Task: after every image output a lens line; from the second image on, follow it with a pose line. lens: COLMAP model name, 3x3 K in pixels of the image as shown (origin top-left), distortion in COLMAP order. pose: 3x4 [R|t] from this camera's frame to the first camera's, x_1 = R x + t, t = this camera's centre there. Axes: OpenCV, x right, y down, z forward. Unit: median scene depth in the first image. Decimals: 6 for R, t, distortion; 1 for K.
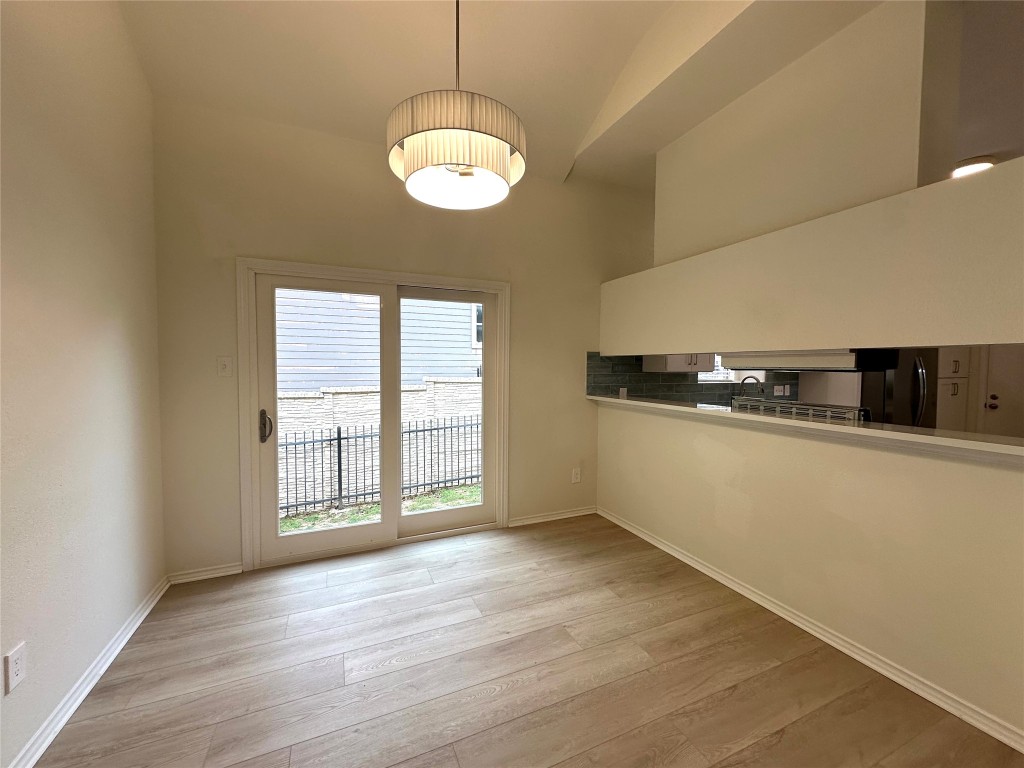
lens RADIAL K [[407.8, 0, 513.8], [0, 407.8, 382.1], [0, 0, 1]] dist [-0.002967, 0.000069]
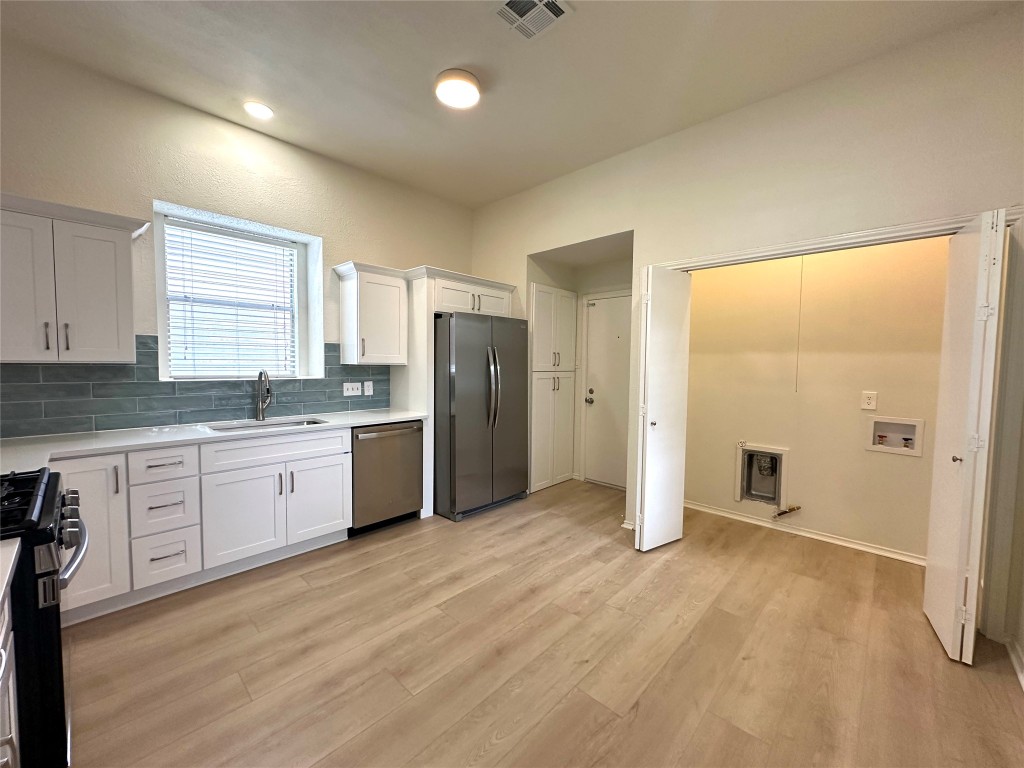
lens RADIAL K [[407.8, 0, 513.8], [0, 407.8, 382.1], [0, 0, 1]] dist [-0.002967, 0.000069]
pose [[0.919075, -0.013613, 0.393849, 0.637738], [0.008176, 0.999847, 0.015480, -0.001429], [-0.393999, -0.011008, 0.919045, 0.182315]]
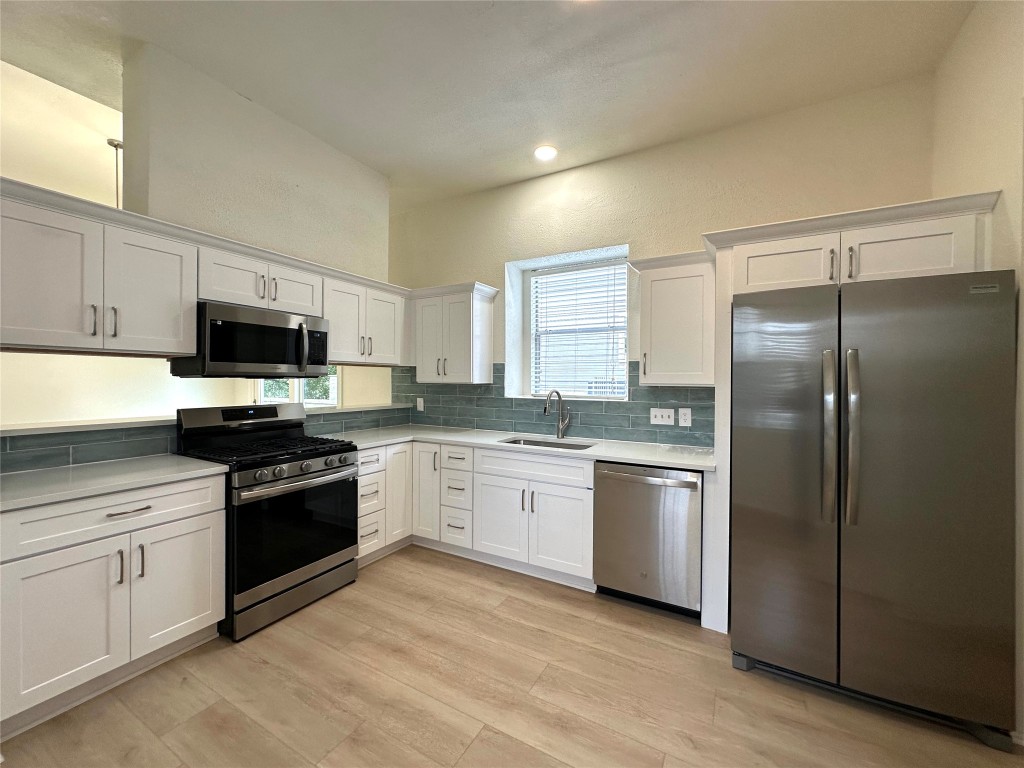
lens RADIAL K [[407.8, 0, 513.8], [0, 407.8, 382.1], [0, 0, 1]] dist [-0.002967, 0.000069]
pose [[0.601990, 0.001856, -0.798501, 1.021690], [-0.033629, 0.999169, -0.023030, -0.009190], [0.797795, 0.040717, 0.601553, 0.458841]]
